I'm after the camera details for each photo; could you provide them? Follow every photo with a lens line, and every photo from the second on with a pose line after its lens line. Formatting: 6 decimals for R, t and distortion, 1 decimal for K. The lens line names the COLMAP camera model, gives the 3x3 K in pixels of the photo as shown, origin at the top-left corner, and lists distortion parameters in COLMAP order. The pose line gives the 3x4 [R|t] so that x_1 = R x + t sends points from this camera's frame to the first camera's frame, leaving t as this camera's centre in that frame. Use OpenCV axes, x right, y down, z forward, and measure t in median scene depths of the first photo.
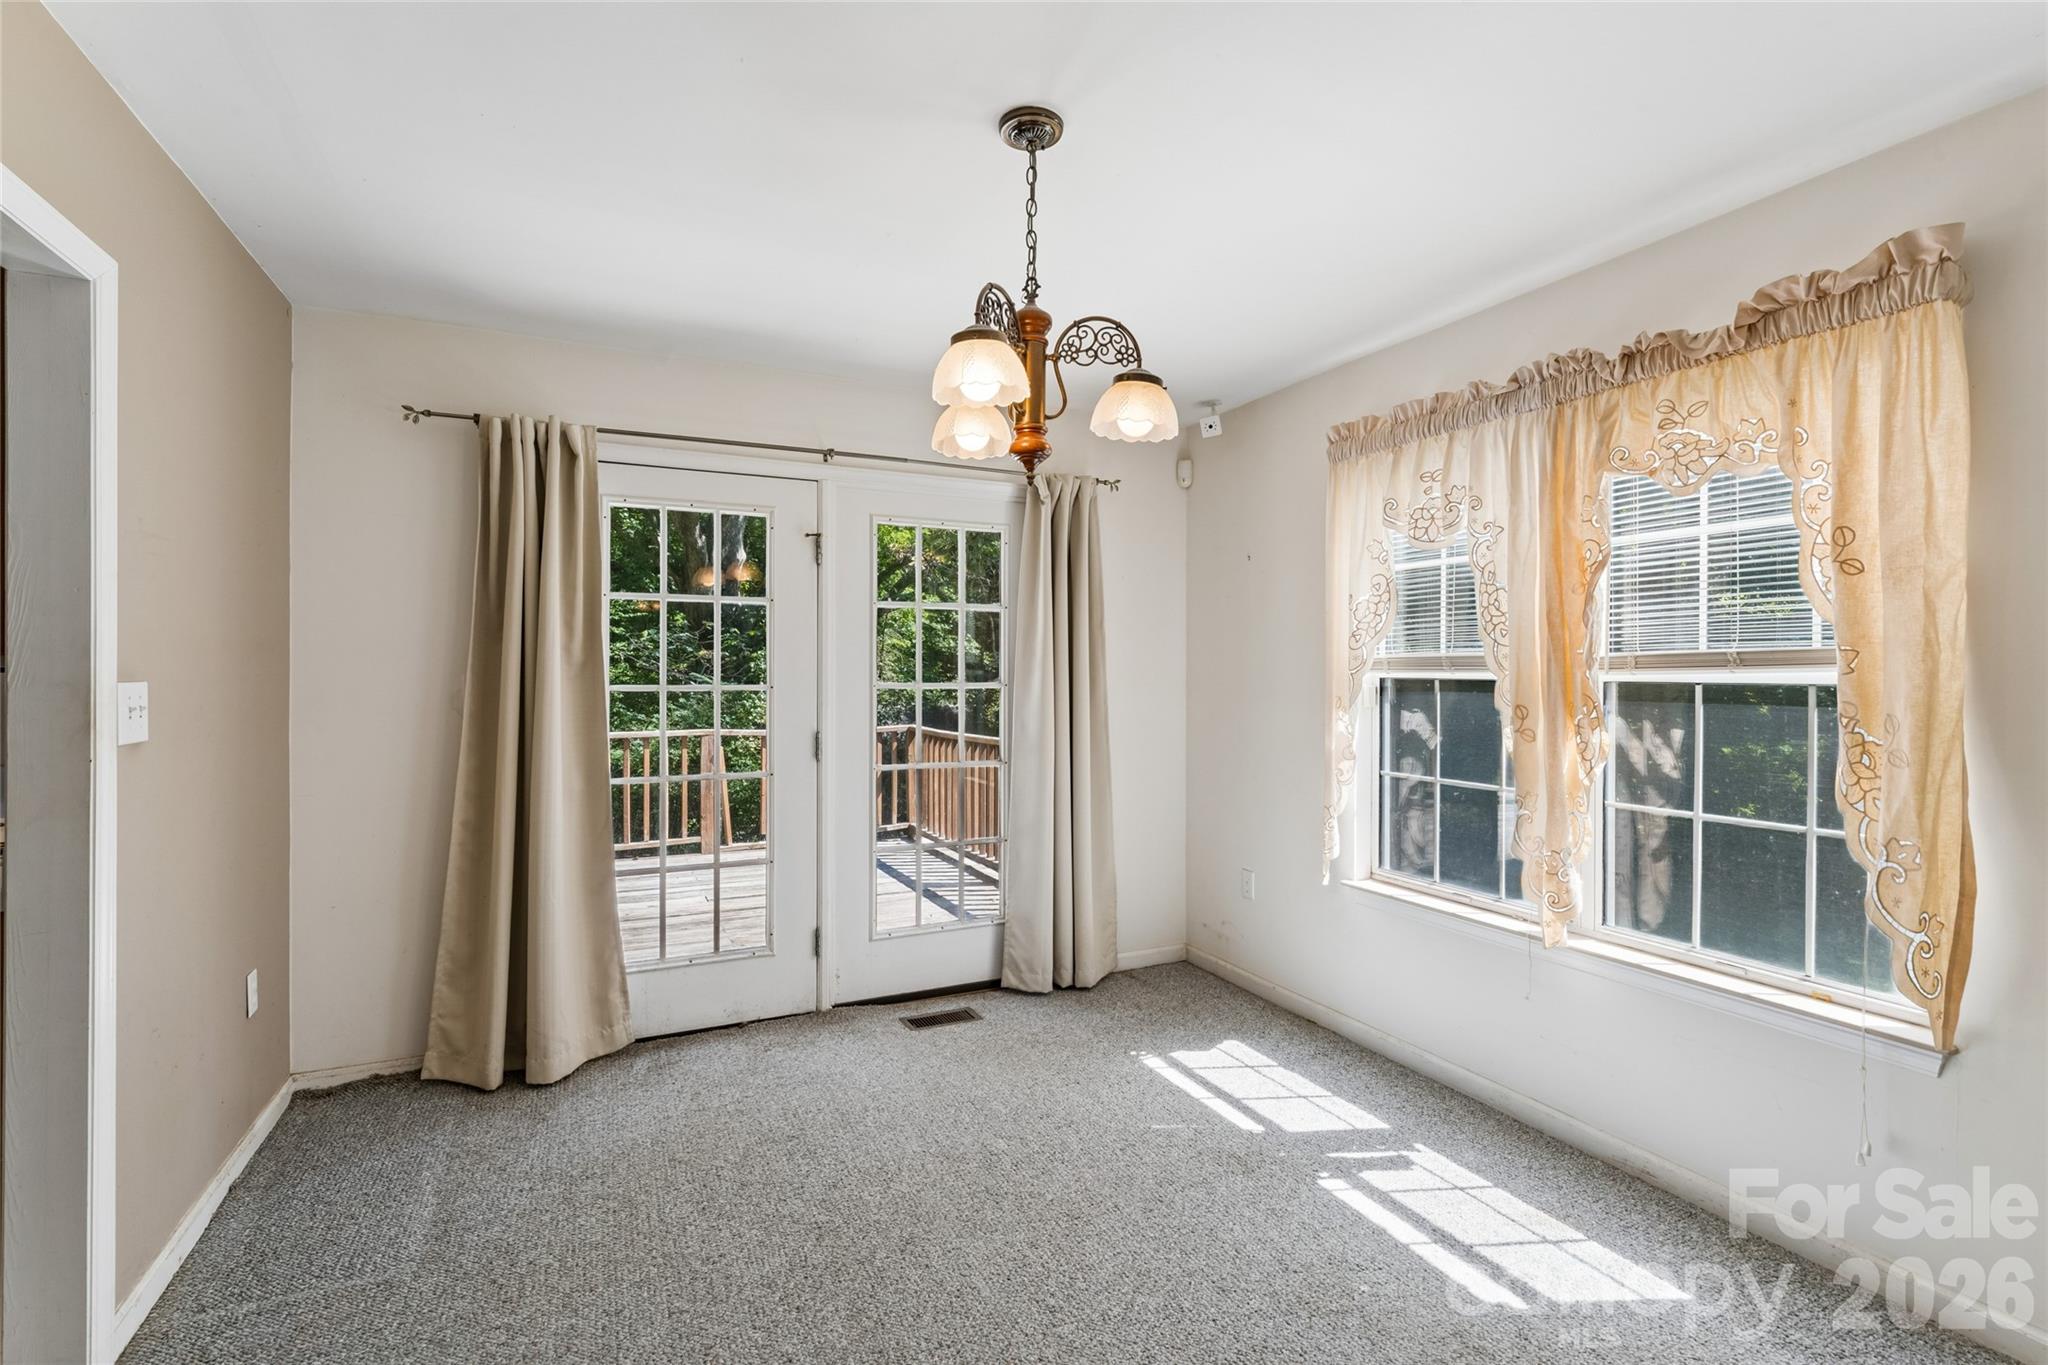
lens RADIAL K [[916.9, 0, 990.6], [0, 916.9, 674.7], [0, 0, 1]] dist [-0.002392, -0.000705]
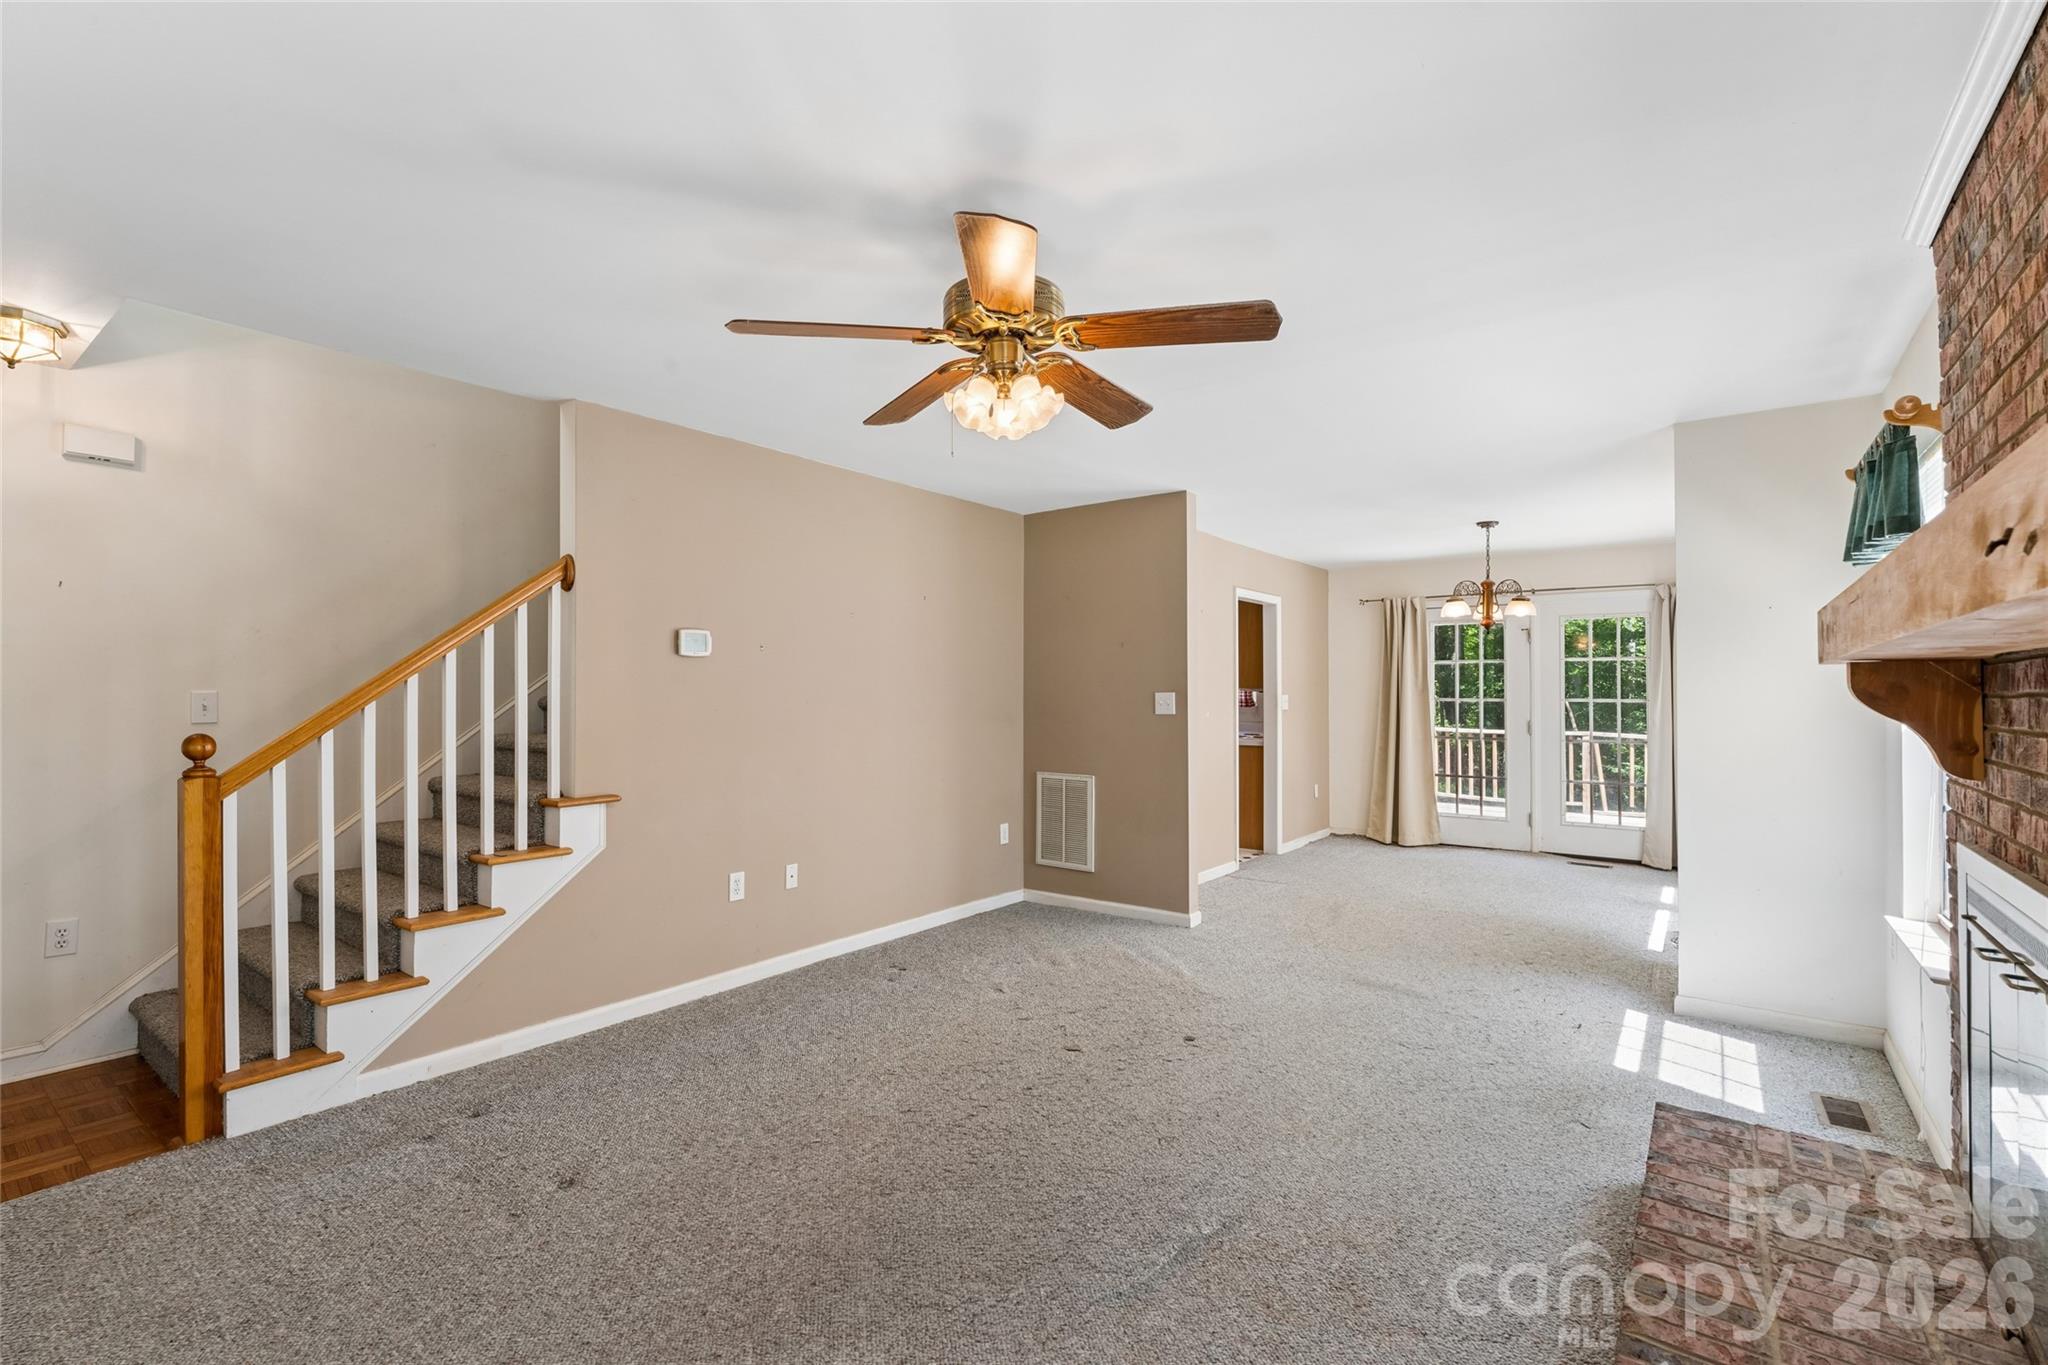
lens RADIAL K [[916.9, 0, 1026.0], [0, 916.9, 686.1], [0, 0, 1]] dist [-0.002392, -0.000705]
pose [[0.481472, -0.001391, -0.876461, 0.660980], [-0.006568, 0.999965, -0.005195, -0.000103], [0.876437, 0.008258, 0.481446, -0.625613]]
